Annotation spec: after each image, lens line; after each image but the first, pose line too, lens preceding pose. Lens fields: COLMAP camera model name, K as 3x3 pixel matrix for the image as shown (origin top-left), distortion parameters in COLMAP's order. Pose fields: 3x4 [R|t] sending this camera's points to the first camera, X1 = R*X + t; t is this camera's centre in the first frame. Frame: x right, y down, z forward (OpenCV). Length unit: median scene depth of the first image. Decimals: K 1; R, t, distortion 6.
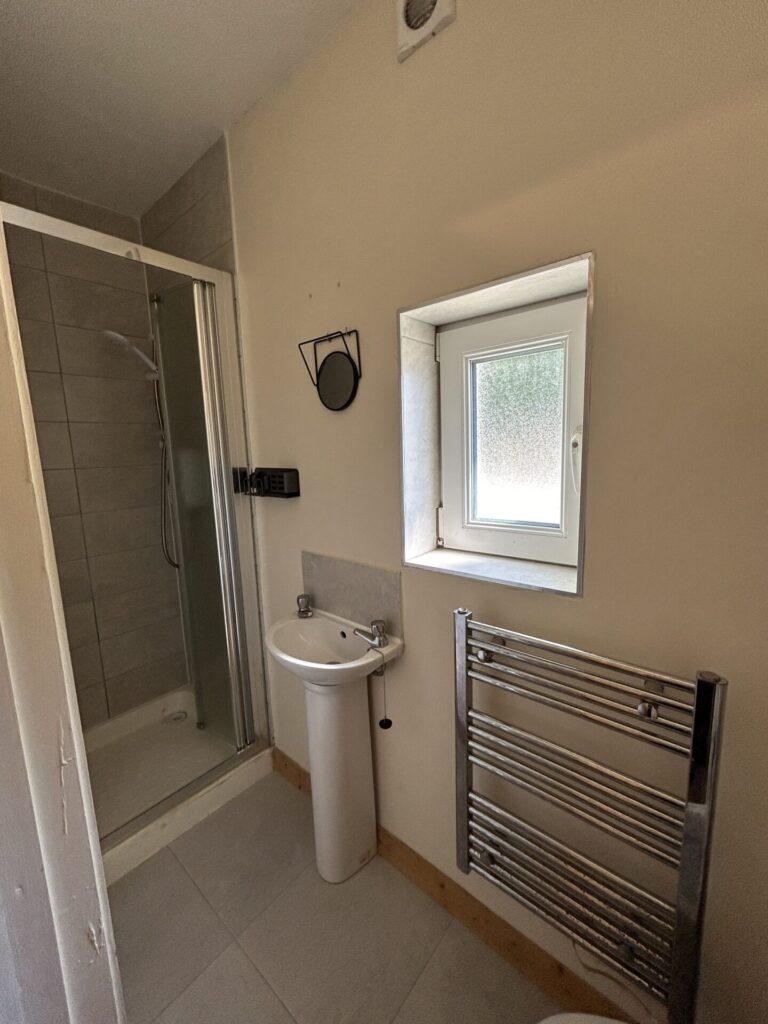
lens RADIAL K [[415.1, 0, 382.7], [0, 415.1, 506.5], [0, 0, 1]] dist [-0.001088, 0.000900]
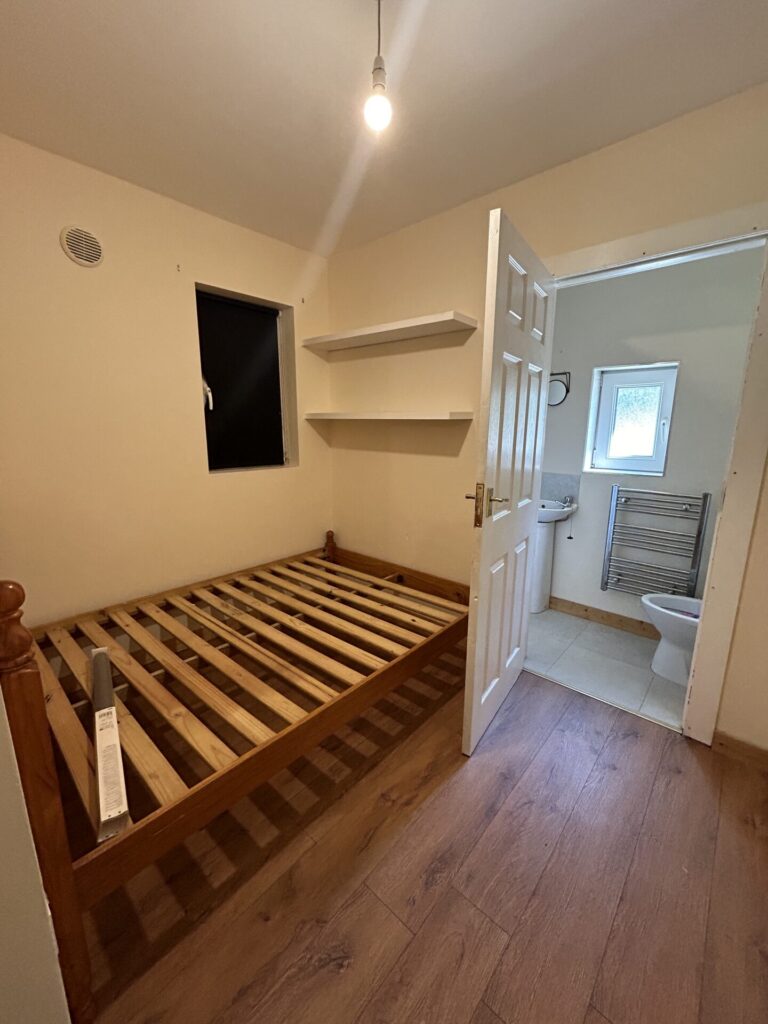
lens RADIAL K [[415.1, 0, 390.2], [0, 415.1, 508.9], [0, 0, 1]] dist [-0.001088, 0.000900]
pose [[0.999199, 0.031176, 0.025084, -1.108507], [-0.032749, 0.997351, 0.064957, 0.232120], [-0.022993, -0.065726, 0.997573, -1.378615]]
